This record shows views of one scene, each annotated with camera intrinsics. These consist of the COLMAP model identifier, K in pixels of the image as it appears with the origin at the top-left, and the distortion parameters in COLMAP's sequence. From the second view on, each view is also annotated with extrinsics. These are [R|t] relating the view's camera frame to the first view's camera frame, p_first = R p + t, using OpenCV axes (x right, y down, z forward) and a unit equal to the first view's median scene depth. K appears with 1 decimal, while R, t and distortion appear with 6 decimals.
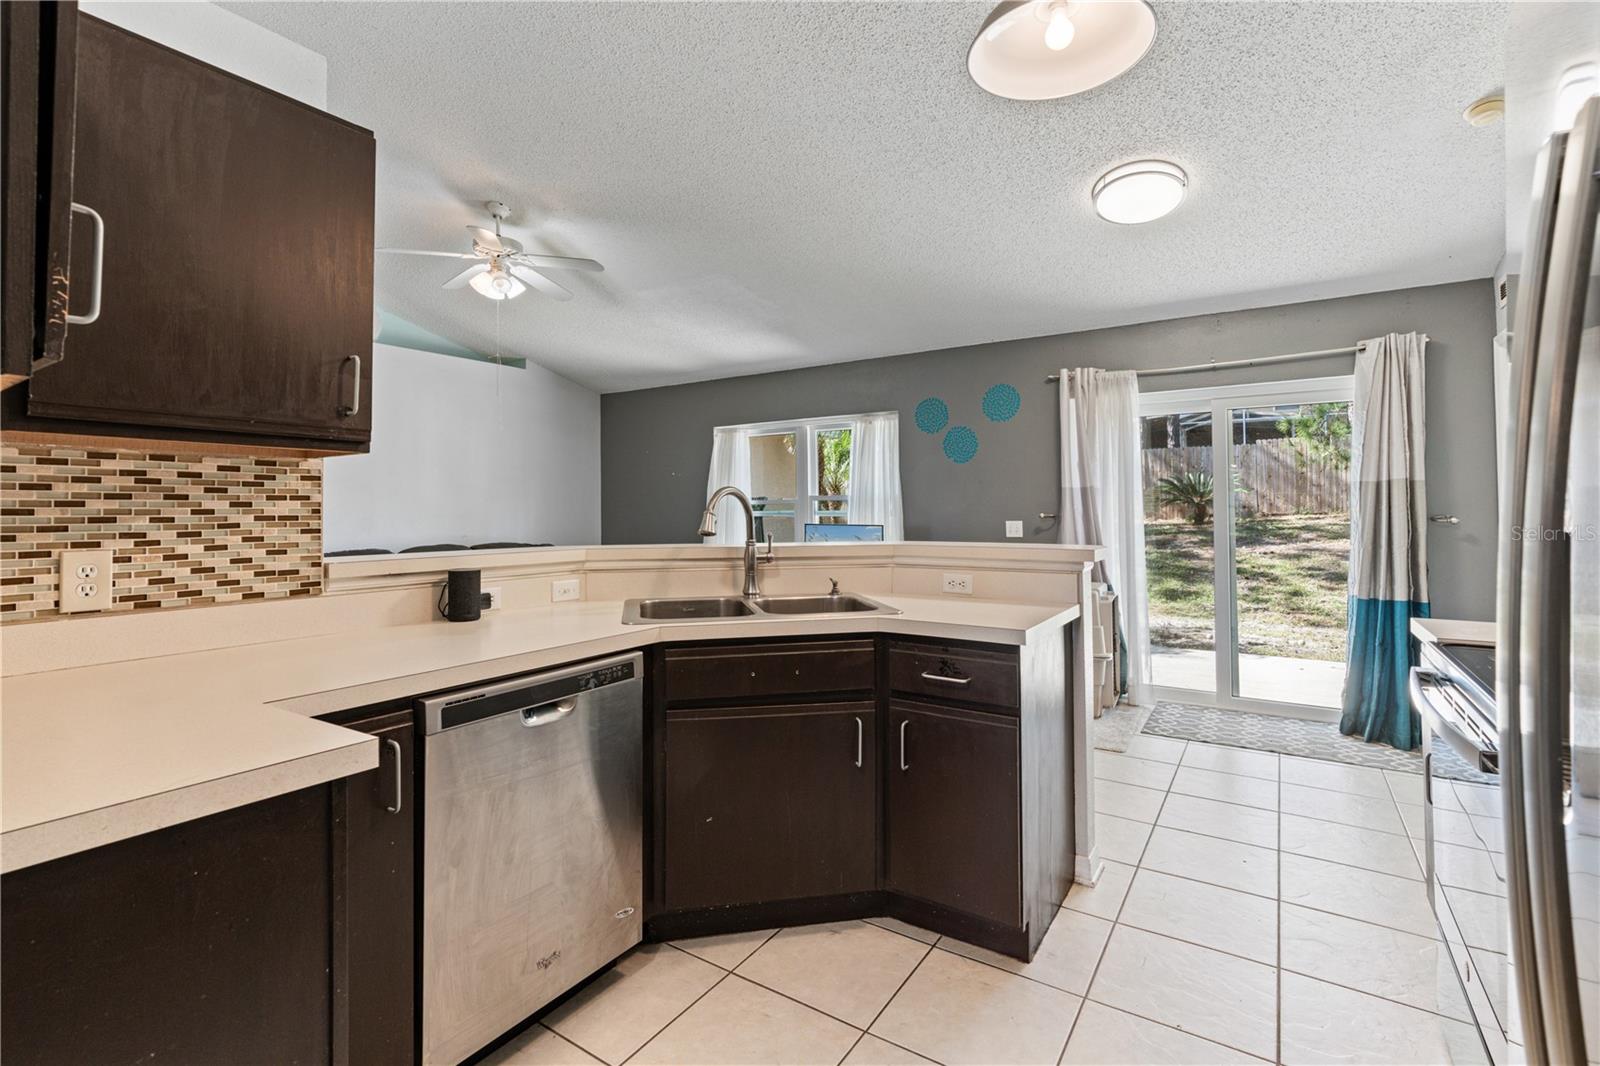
lens RADIAL K [[724.9, 0, 795.2], [0, 724.9, 495.4], [0, 0, 1]] dist [0.000523, 0.000549]
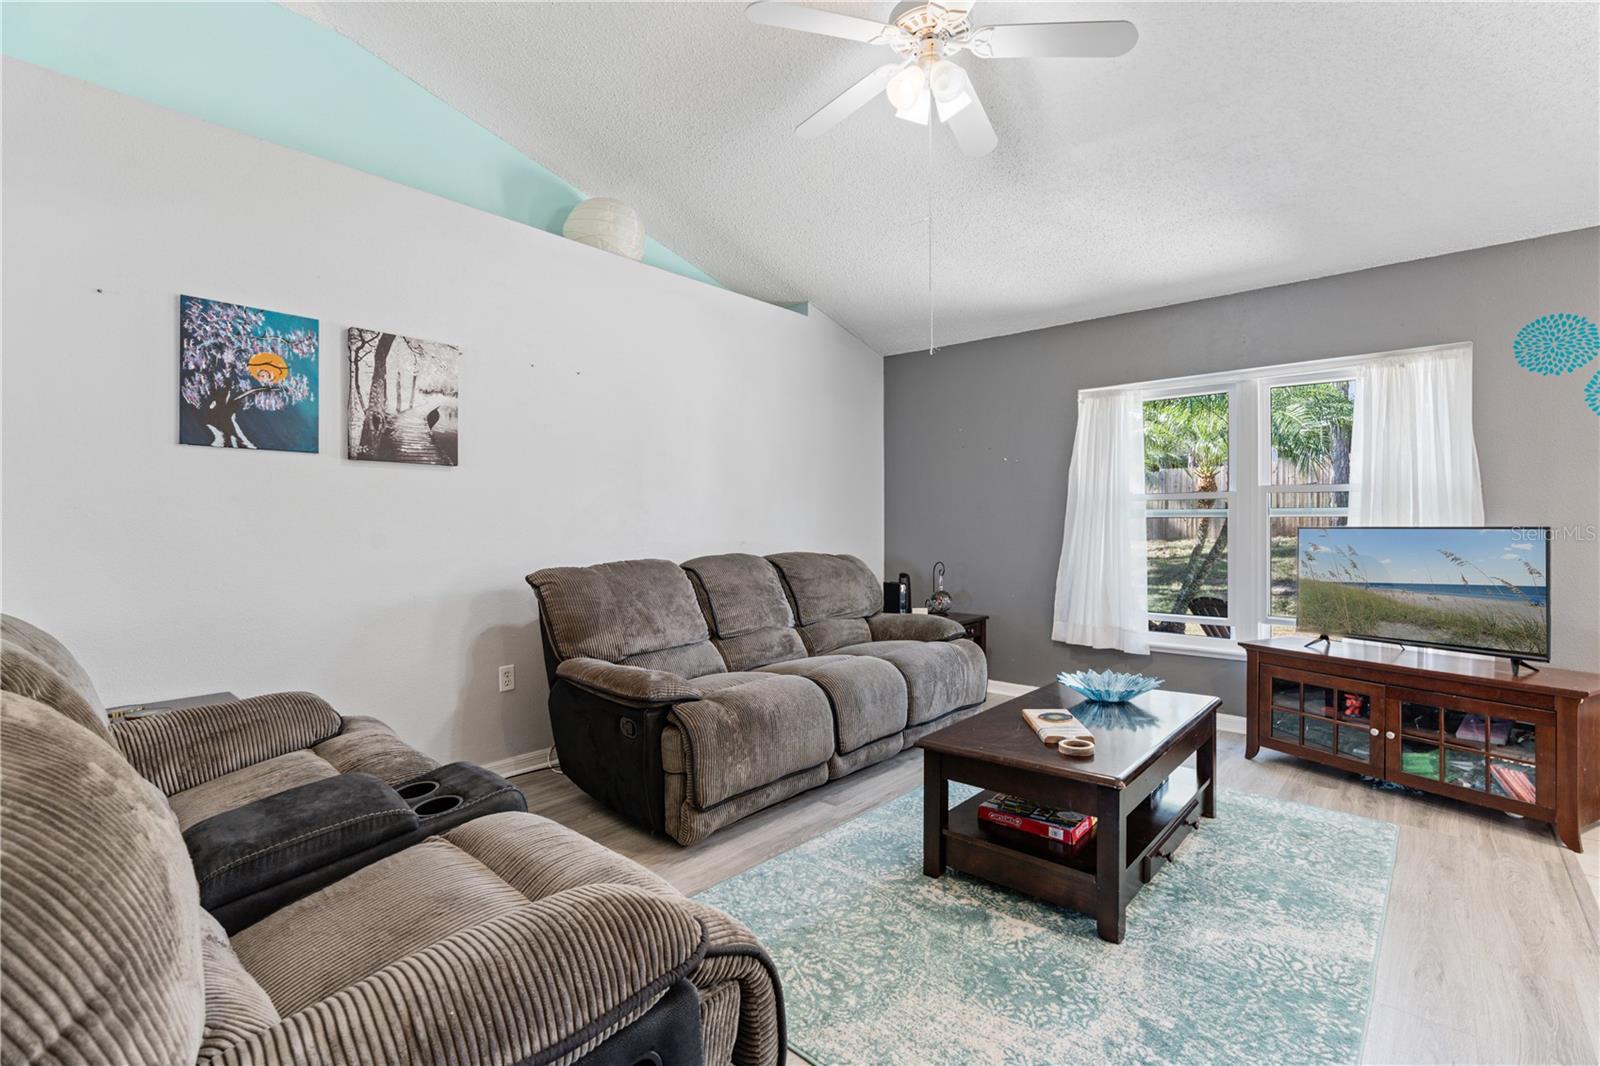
lens RADIAL K [[722.7, 0, 803.4], [0, 722.7, 527.7], [0, 0, 1]] dist [-0.005825, 0.000091]
pose [[0.990521, 0.004300, -0.137294, -0.754809], [-0.001070, 0.999721, 0.023593, 0.058143], [0.137357, -0.023222, 0.990249, 0.753099]]
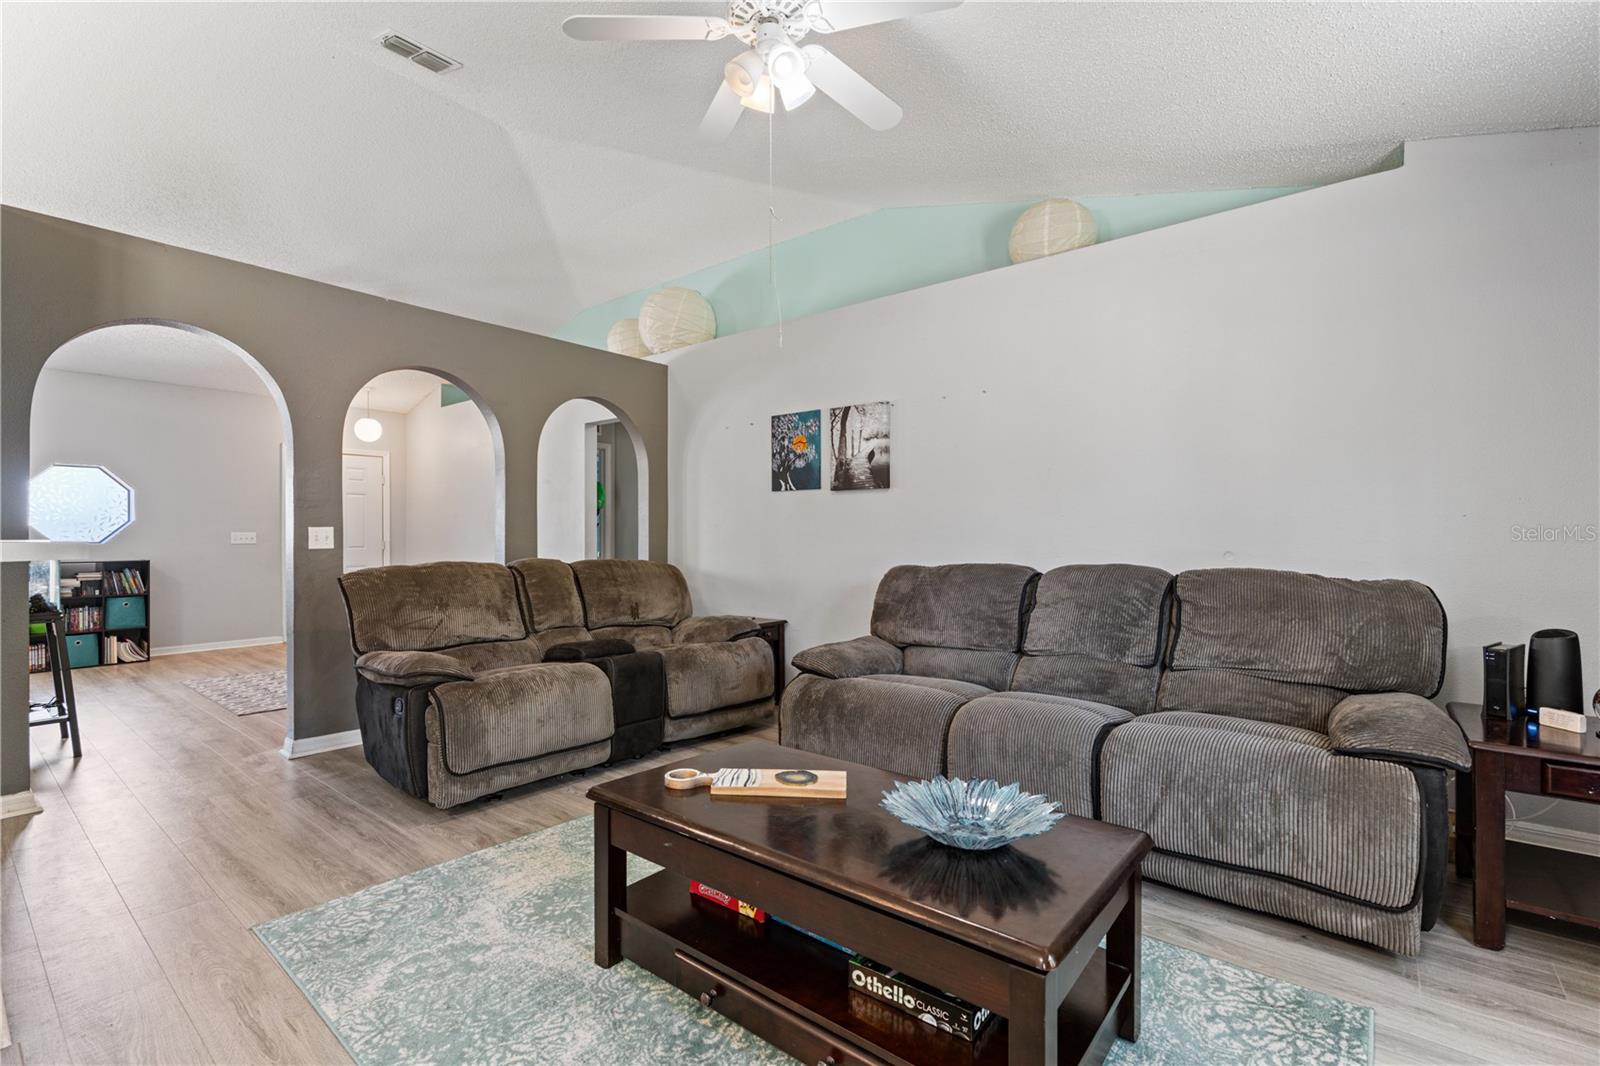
lens RADIAL K [[715.8, 0, 796.0], [0, 715.8, 537.9], [0, 0, 1]] dist [-0.005897, 0.000340]
pose [[-0.098313, 0.005863, -0.995138, 0.213307], [0.022471, 0.999741, 0.003670, 0.090114], [0.994902, -0.022001, -0.098419, 1.876403]]
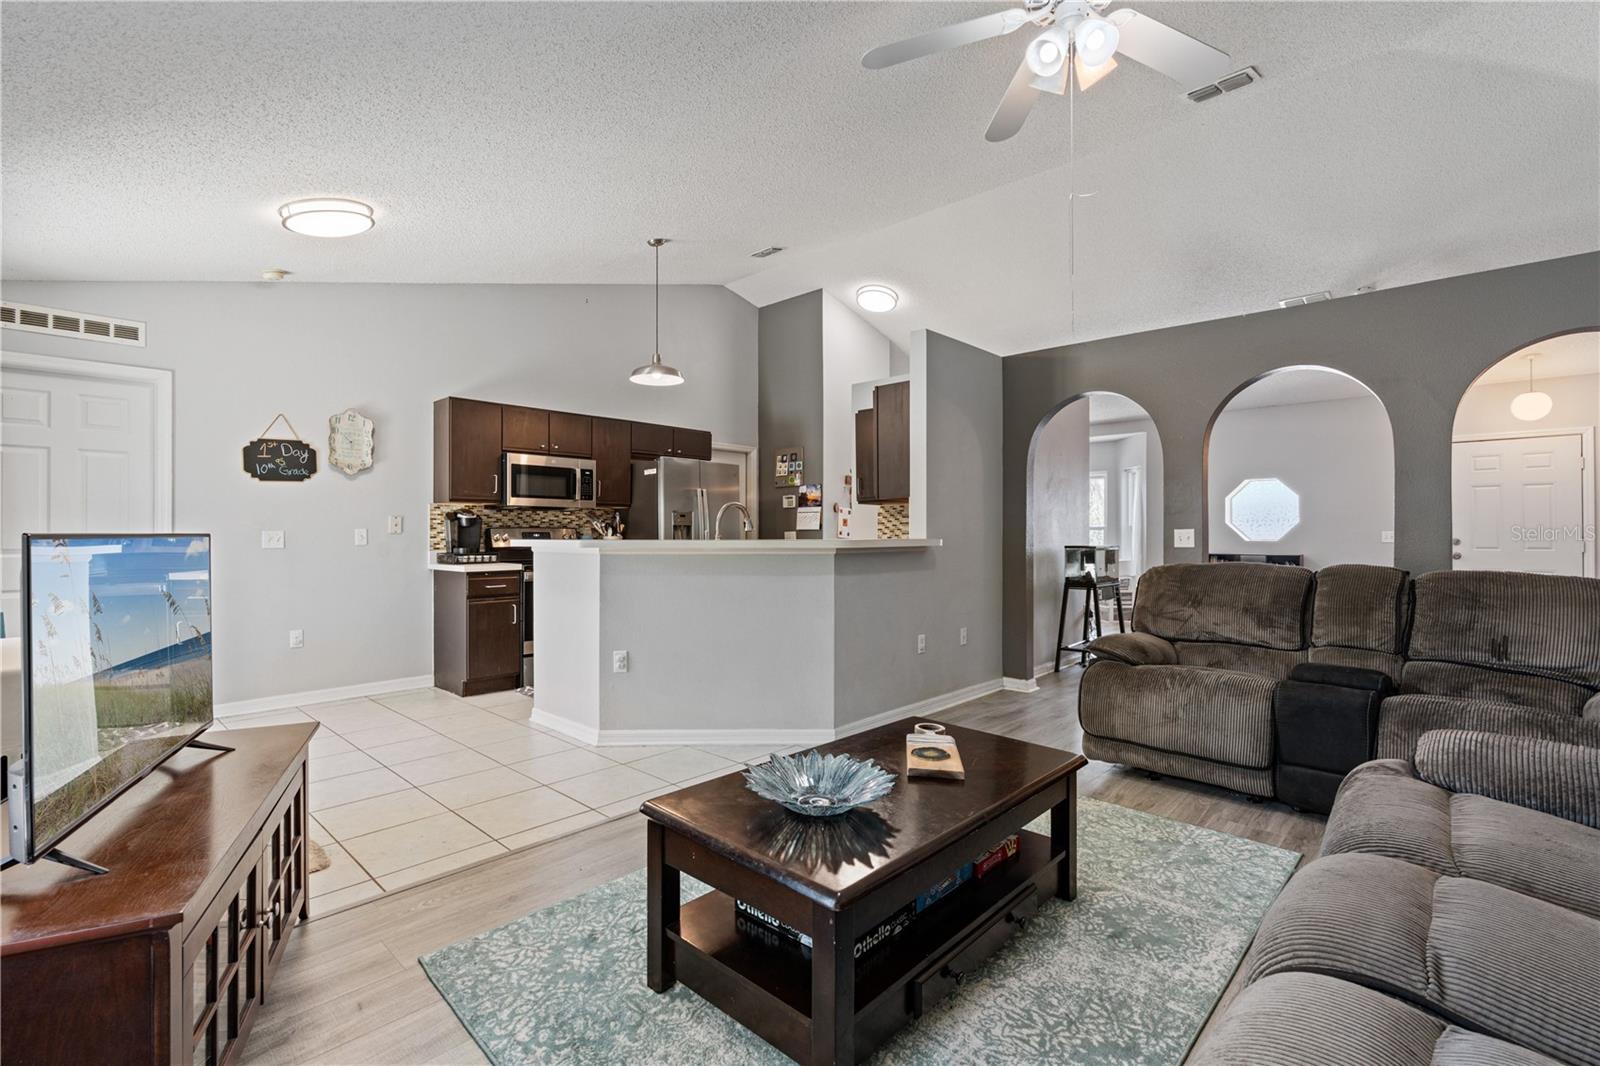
lens RADIAL K [[723.3, 0, 794.1], [0, 723.3, 532.4], [0, 0, 1]] dist [-0.002426, 0.000072]
pose [[-0.985264, 0.005030, 0.170965, -0.530921], [0.001109, 0.999734, -0.023018, 0.098910], [-0.171036, -0.022489, -0.985008, 2.700513]]
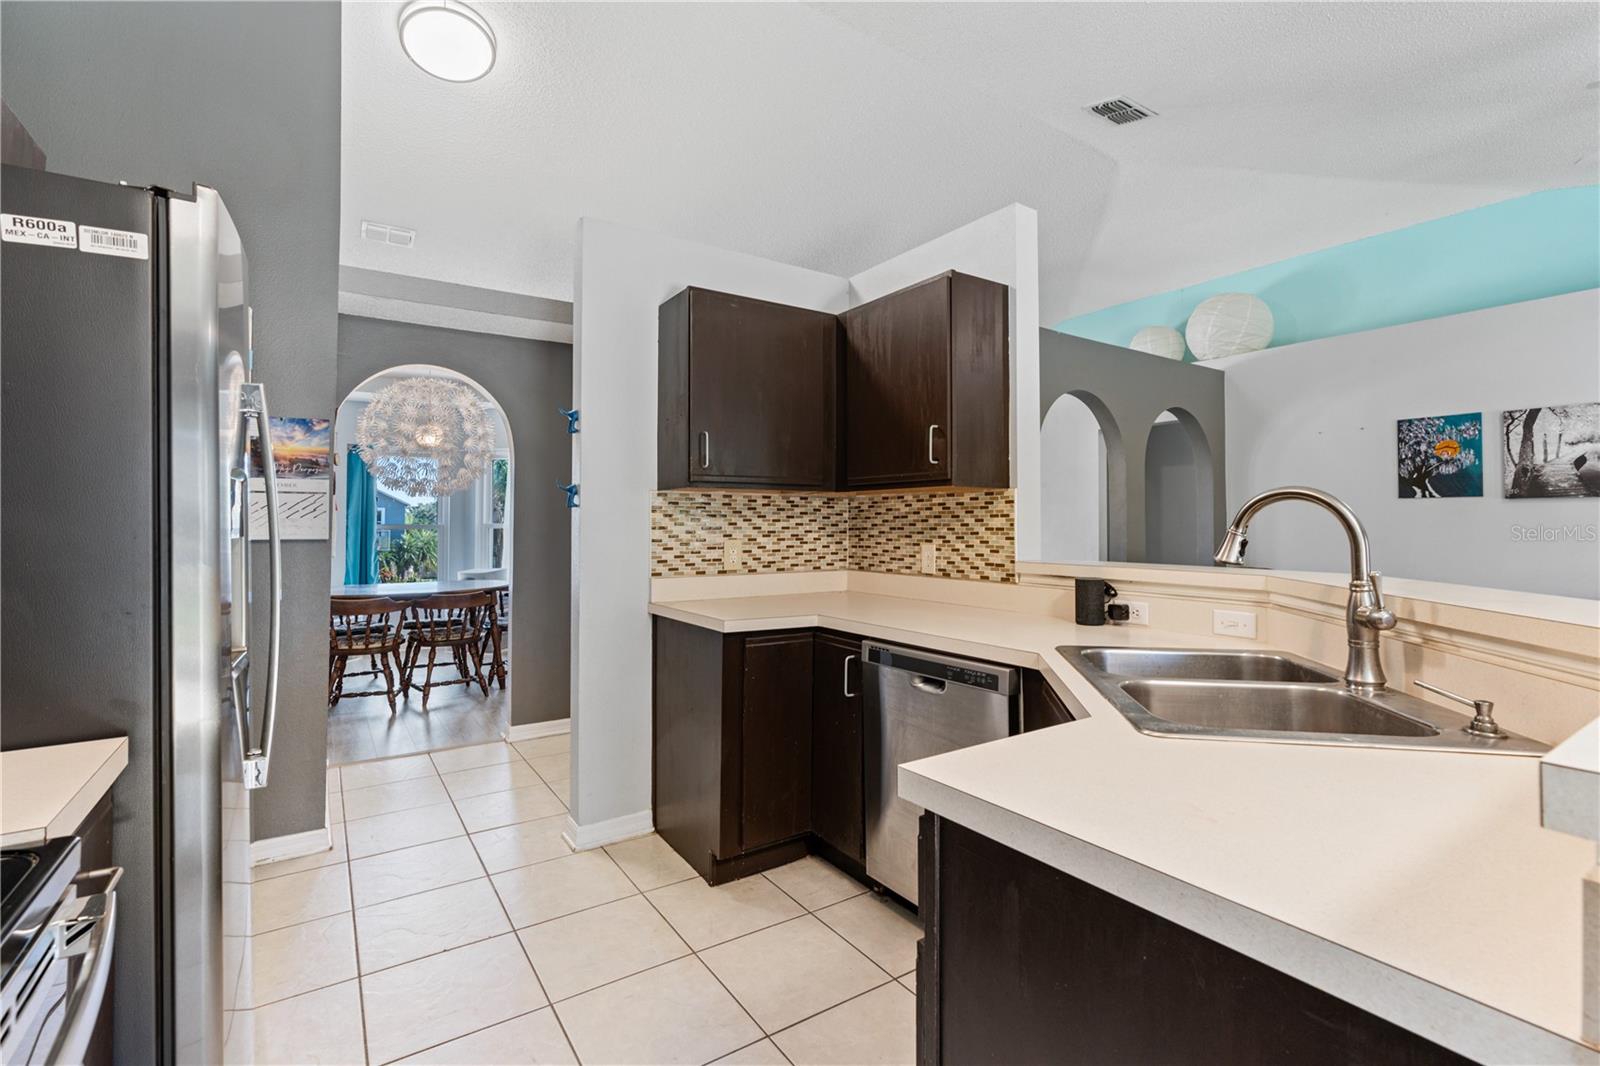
lens RADIAL K [[726.1, 0, 796.7], [0, 726.1, 510.1], [0, 0, 1]] dist [-0.001119, 0.001289]
pose [[-0.380056, -0.015237, -0.924838, 0.632689], [0.019101, 0.999522, -0.024317, 0.015022], [0.924766, -0.026907, -0.379583, 0.876903]]
